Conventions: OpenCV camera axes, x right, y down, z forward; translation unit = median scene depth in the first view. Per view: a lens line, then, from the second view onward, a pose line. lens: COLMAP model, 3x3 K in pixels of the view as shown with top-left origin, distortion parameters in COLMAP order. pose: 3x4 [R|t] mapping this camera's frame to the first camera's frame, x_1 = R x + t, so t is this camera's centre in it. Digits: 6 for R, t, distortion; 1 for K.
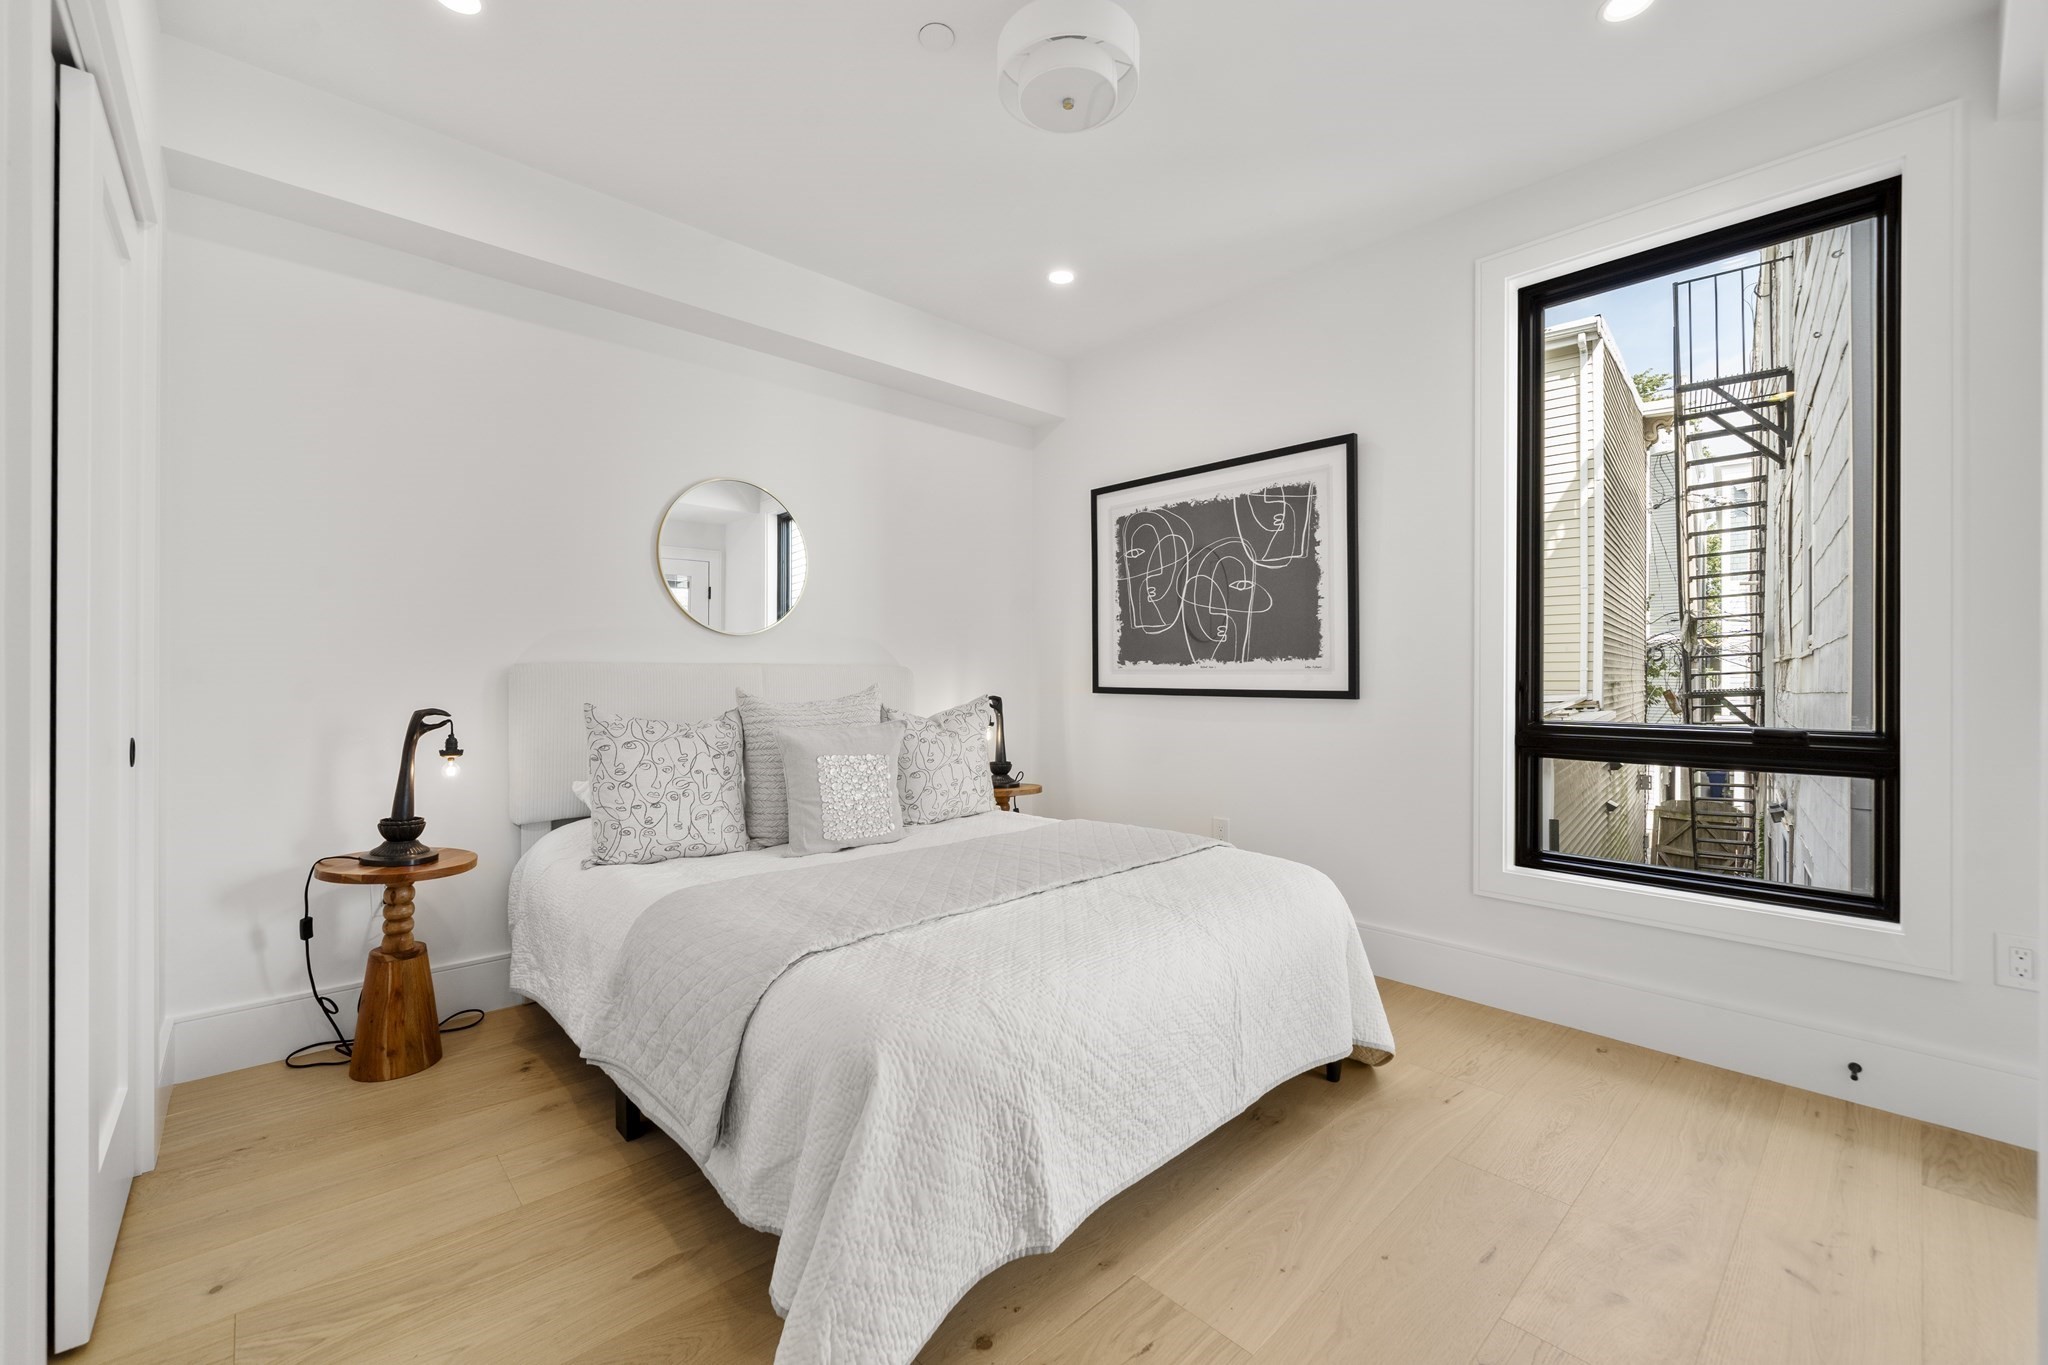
lens RADIAL K [[823.3, 0, 1017.3], [0, 823.3, 678.7], [0, 0, 1]] dist [-0.004971, 0.000123]
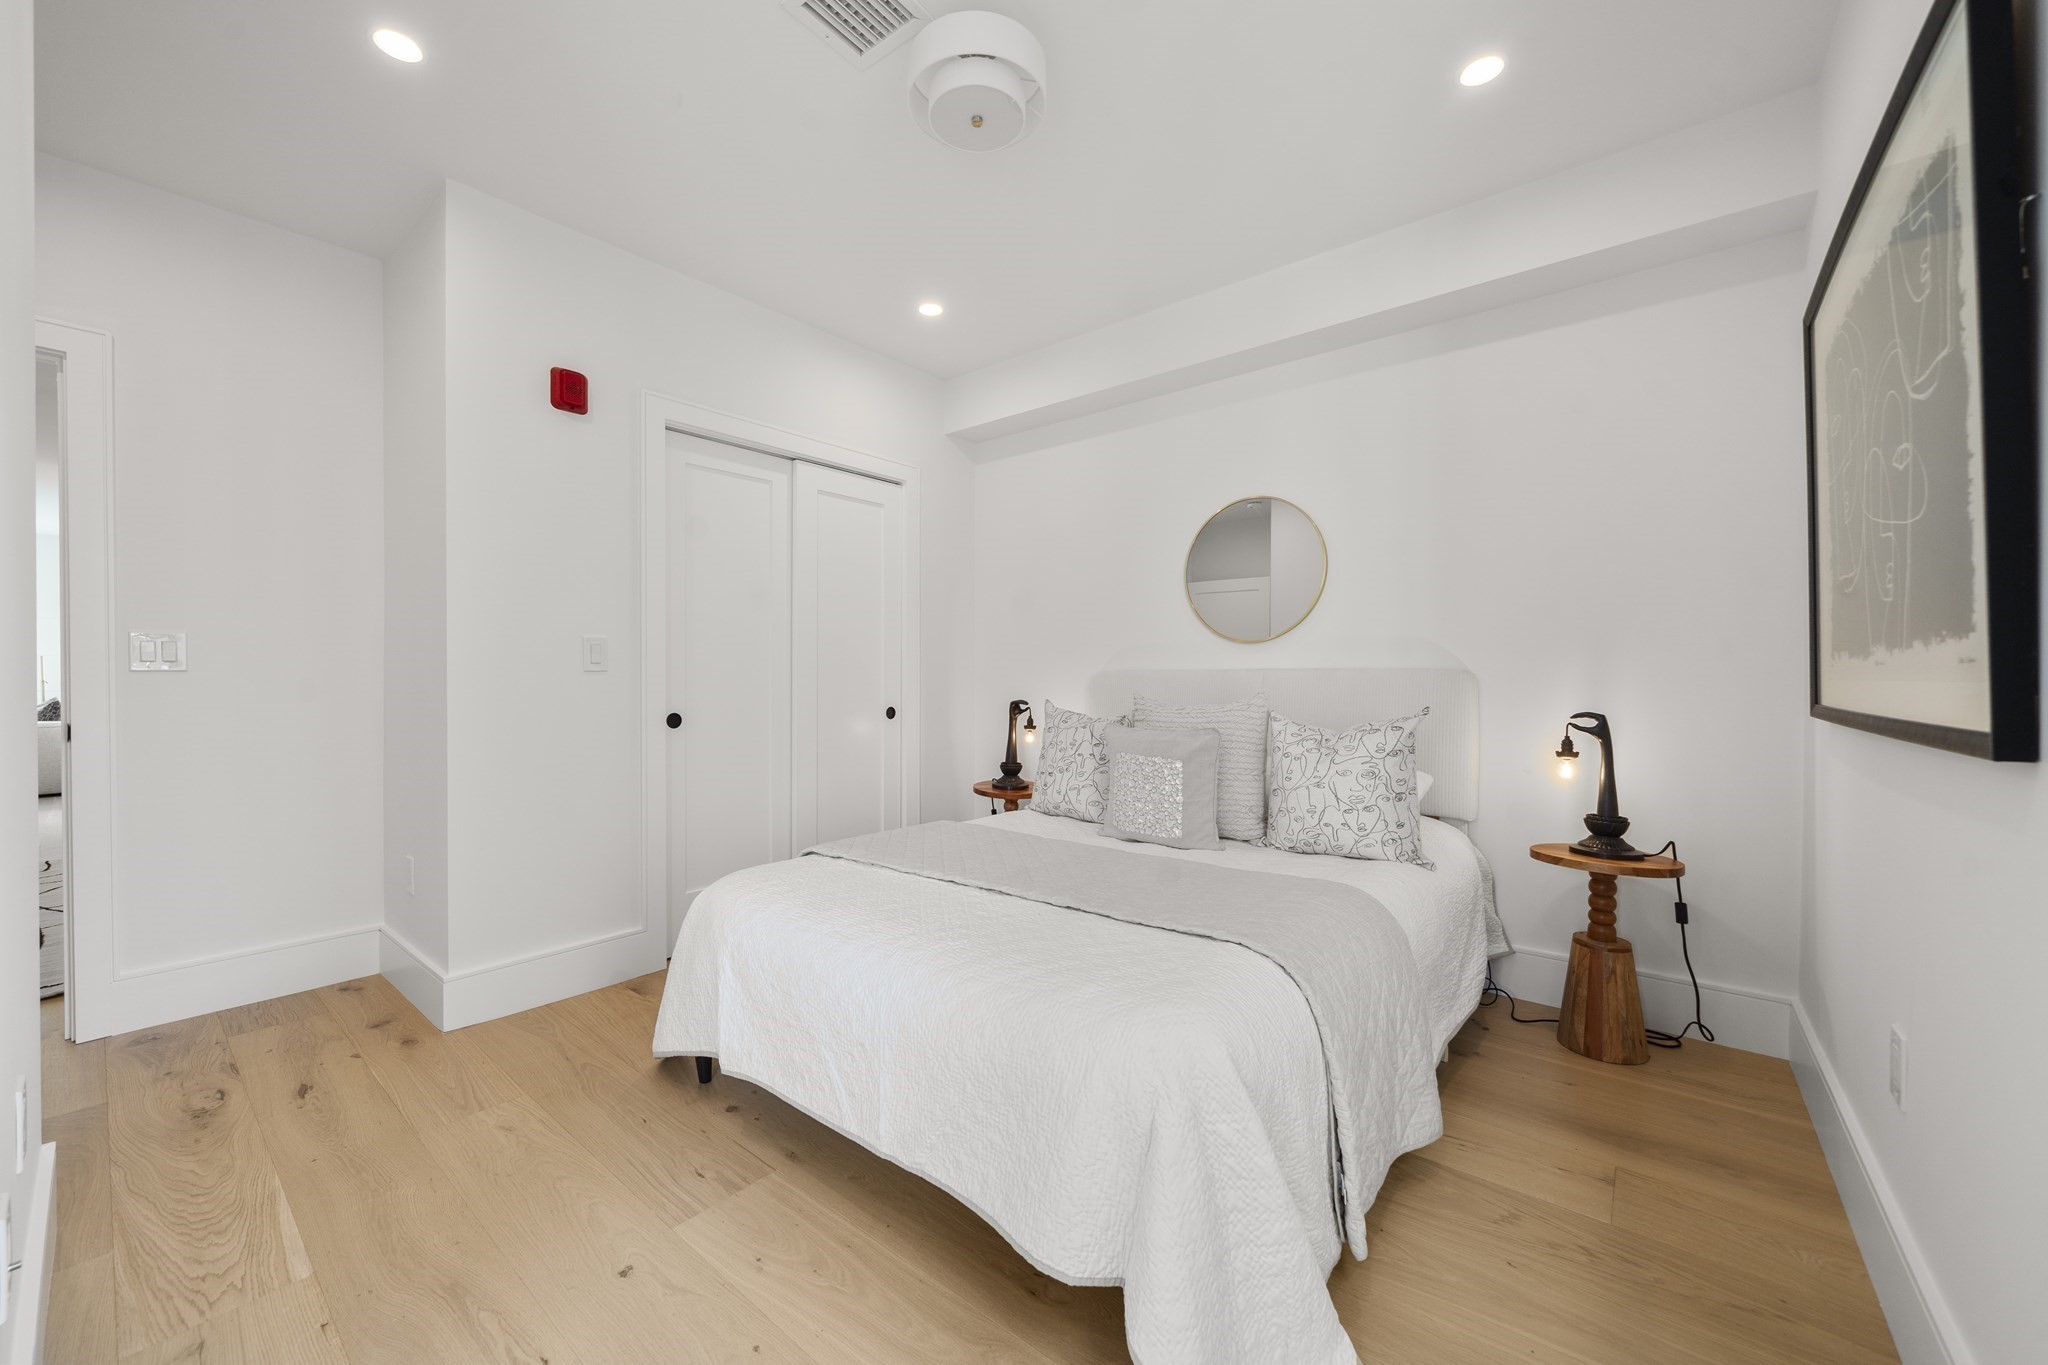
lens RADIAL K [[792.9, 0, 1026.5], [0, 792.9, 685.2], [0, 0, 1]] dist [-0.002417, -0.001025]
pose [[0.134164, 0.008473, -0.990923, 0.840607], [-0.004497, 0.999958, 0.007942, -0.006112], [0.990949, 0.003391, 0.134196, 0.747410]]
